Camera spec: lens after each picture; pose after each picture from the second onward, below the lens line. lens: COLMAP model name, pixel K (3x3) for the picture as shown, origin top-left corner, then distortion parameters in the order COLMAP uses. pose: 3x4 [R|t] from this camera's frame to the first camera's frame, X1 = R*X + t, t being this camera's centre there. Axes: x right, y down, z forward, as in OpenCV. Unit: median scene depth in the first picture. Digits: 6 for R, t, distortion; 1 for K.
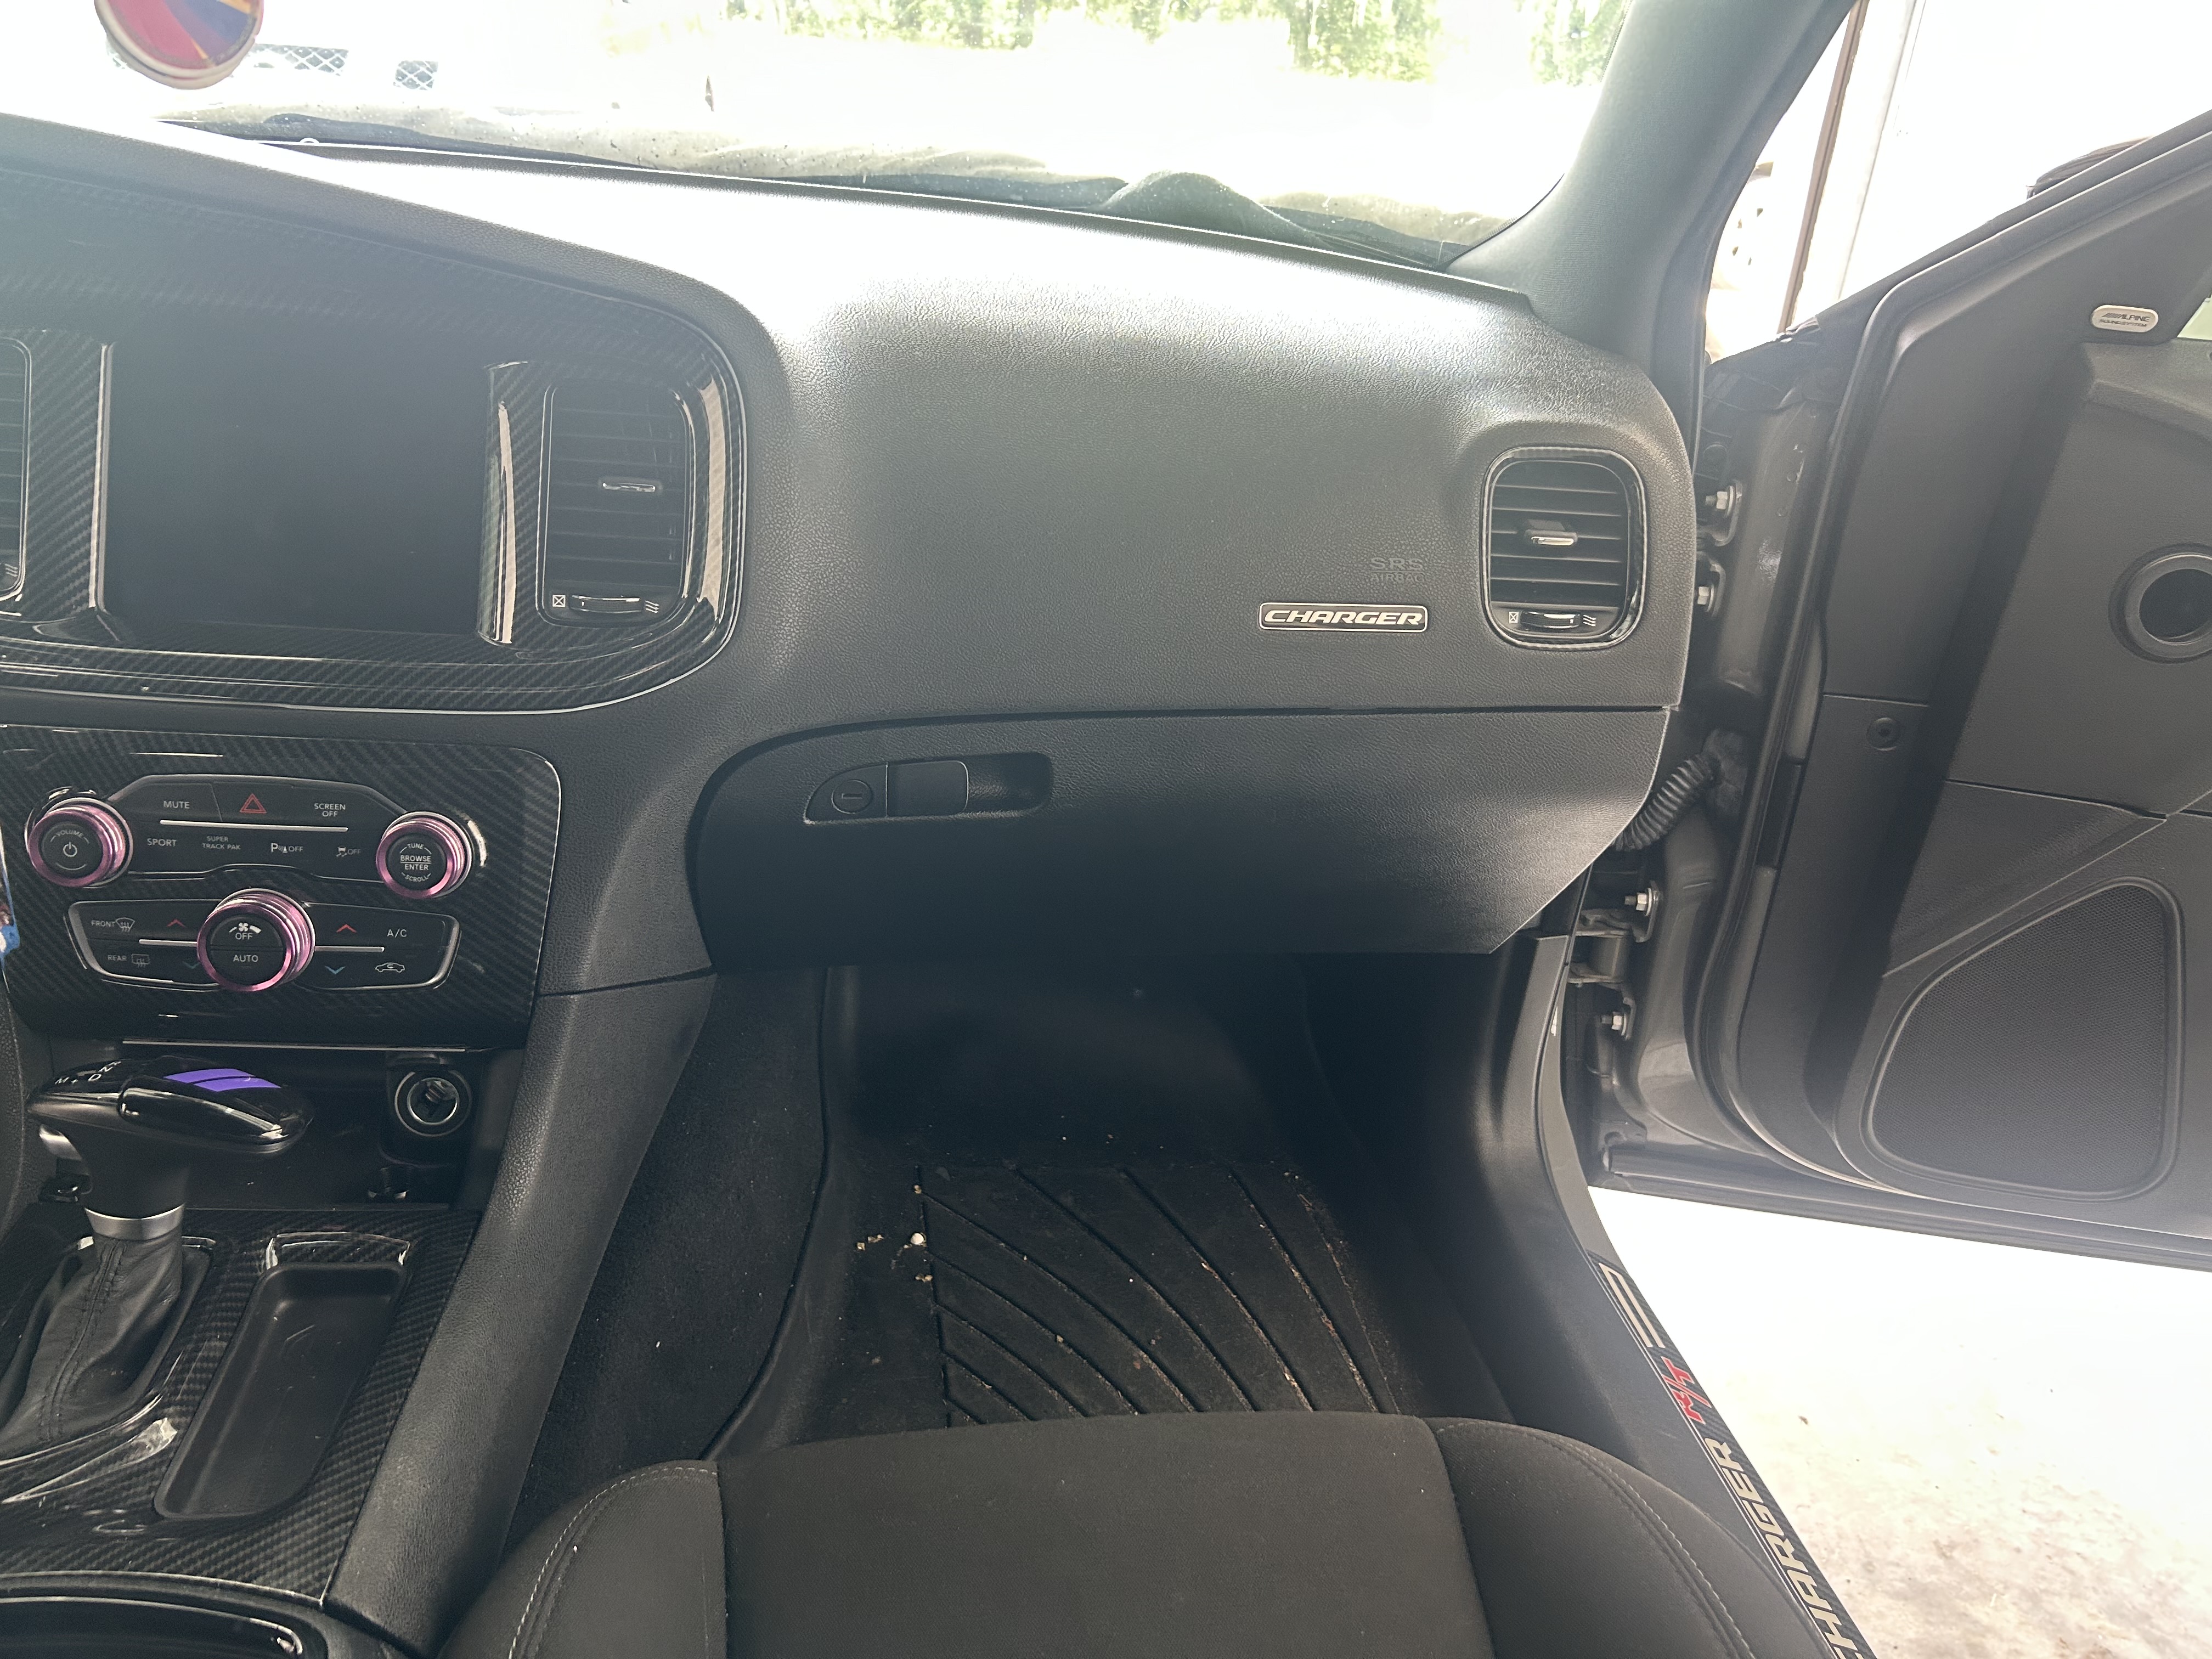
lens RADIAL K [[1685.2, 0, 1113.2], [0, 1685.2, 819.8], [0, 0, 1]] dist [0.039311, -0.048928]
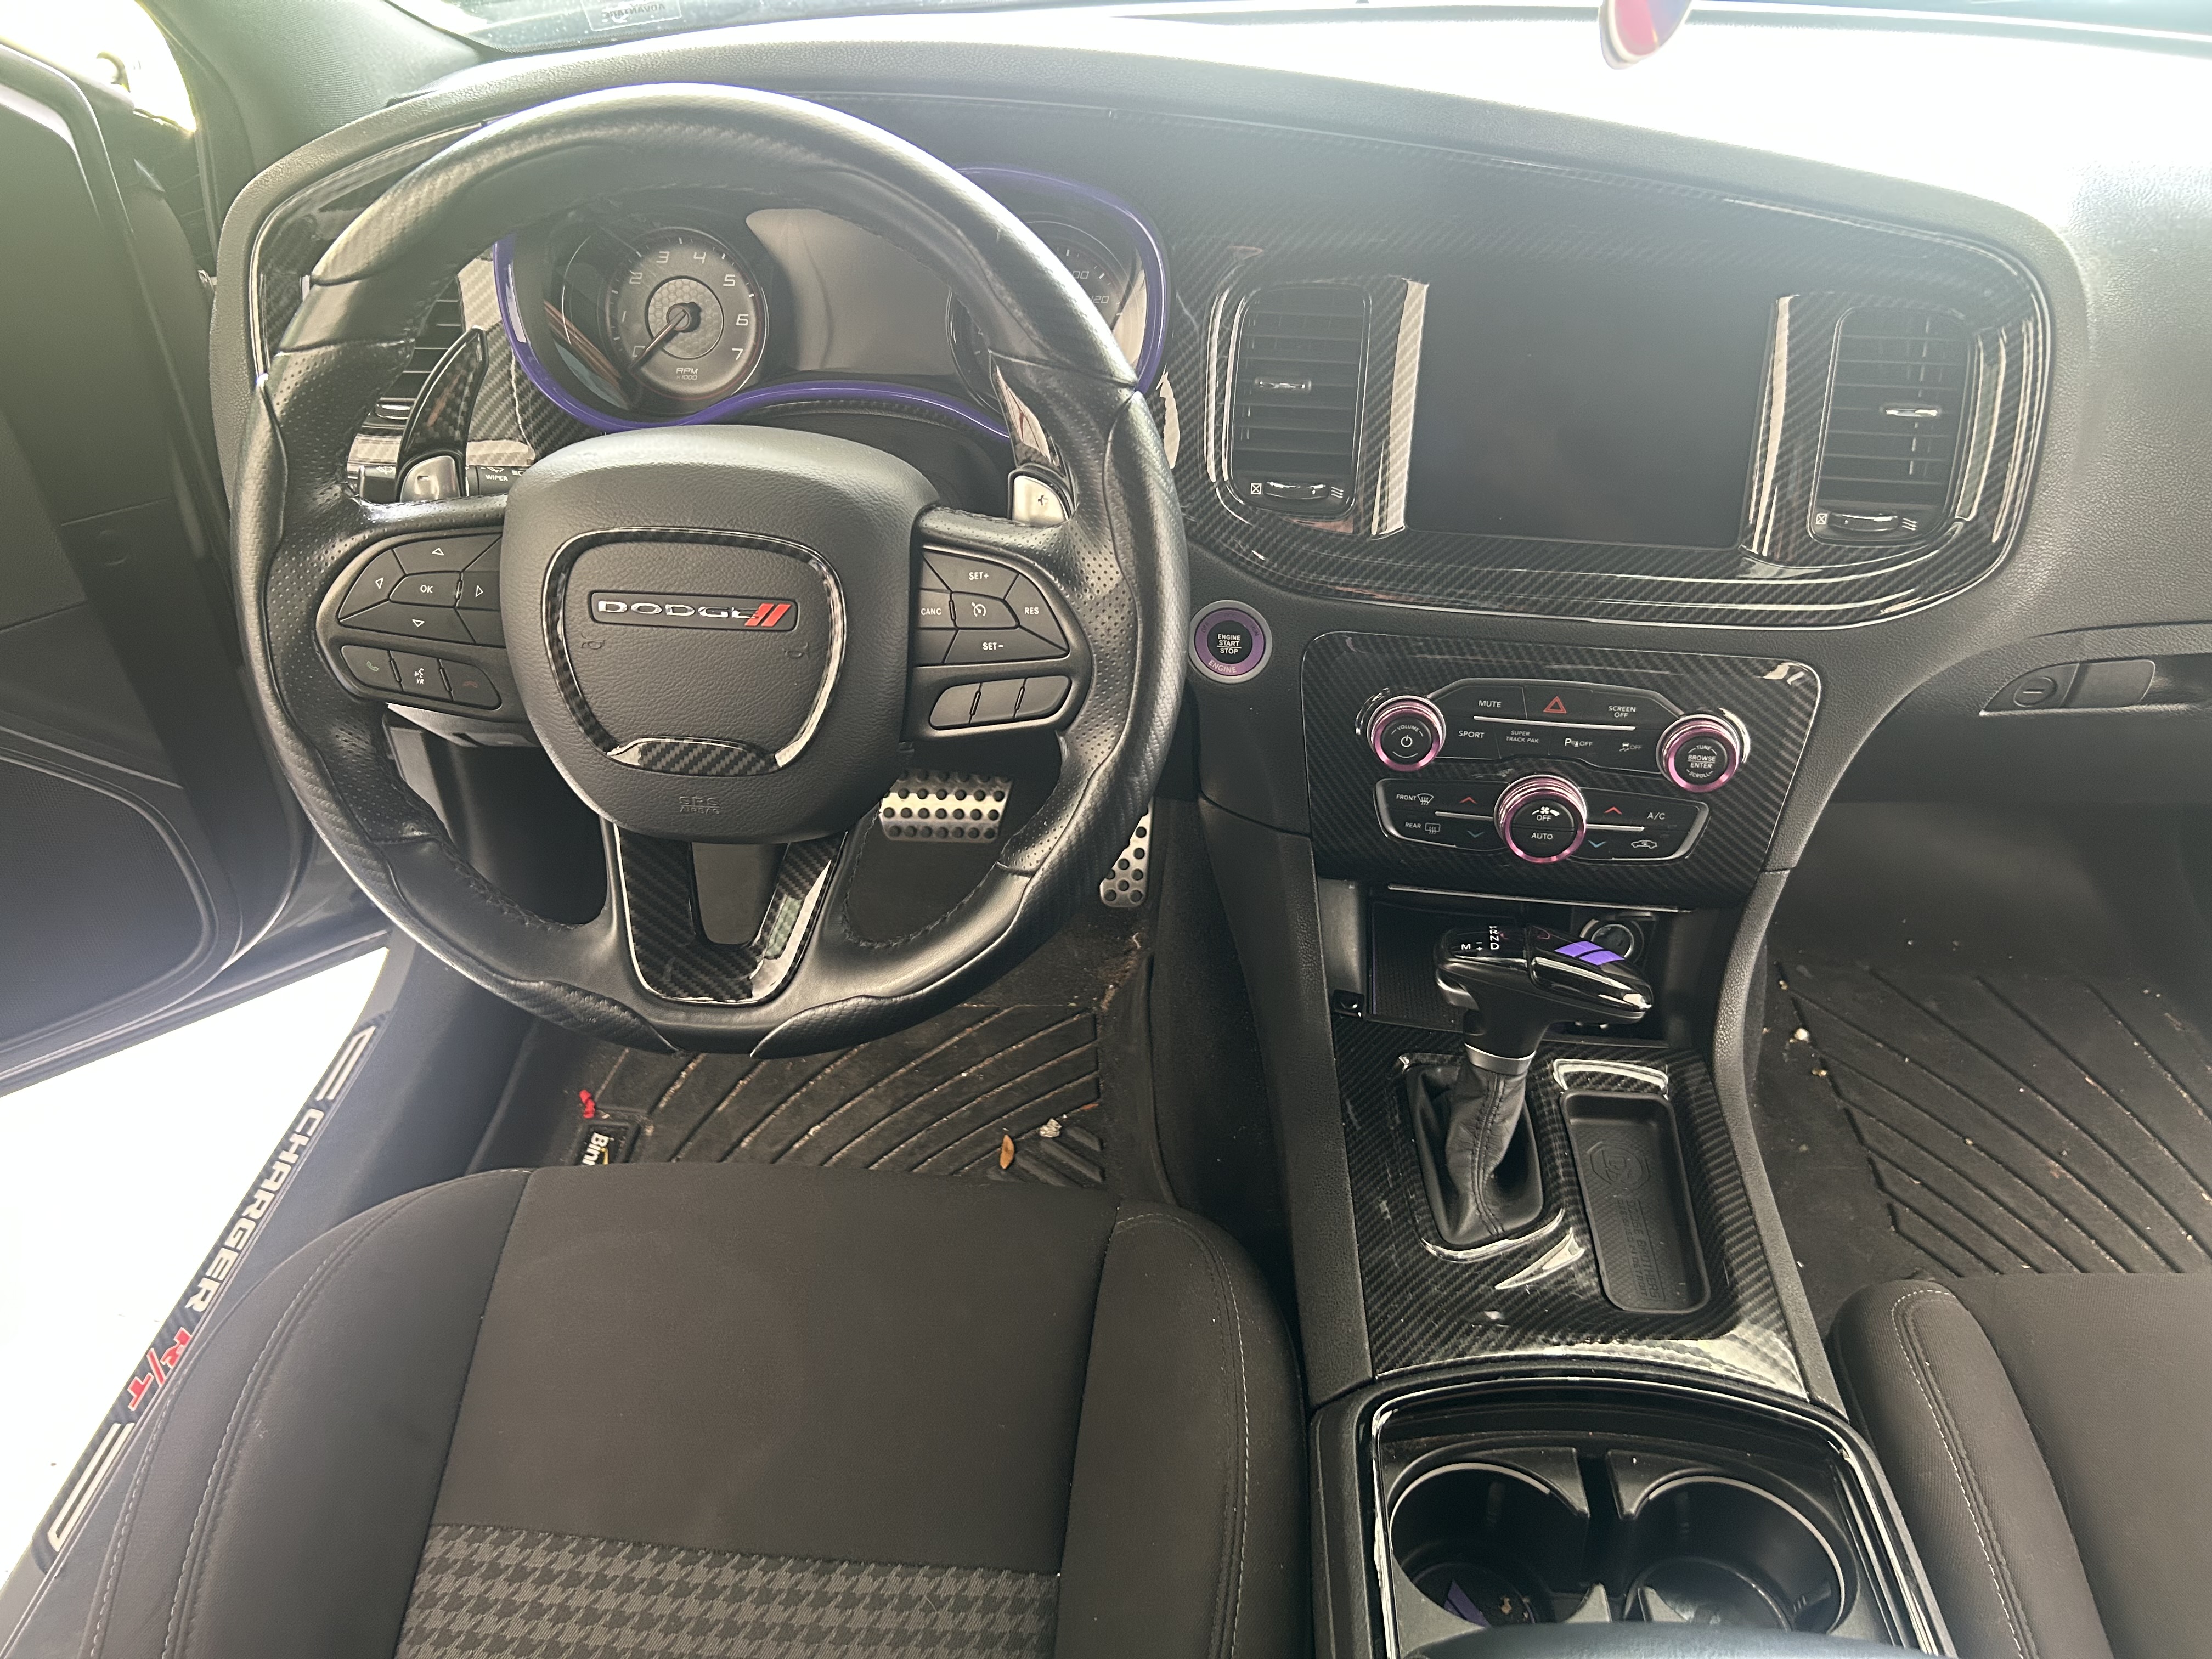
lens RADIAL K [[1685.2, 0, 1104.4], [0, 1685.2, 835.1], [0, 0, 1]] dist [0.039311, -0.048928]
pose [[0.976075, 0.053191, -0.210828, -0.366543], [-0.010717, 0.980207, 0.197684, -0.095855], [0.217171, -0.190695, 0.957326, -0.120734]]
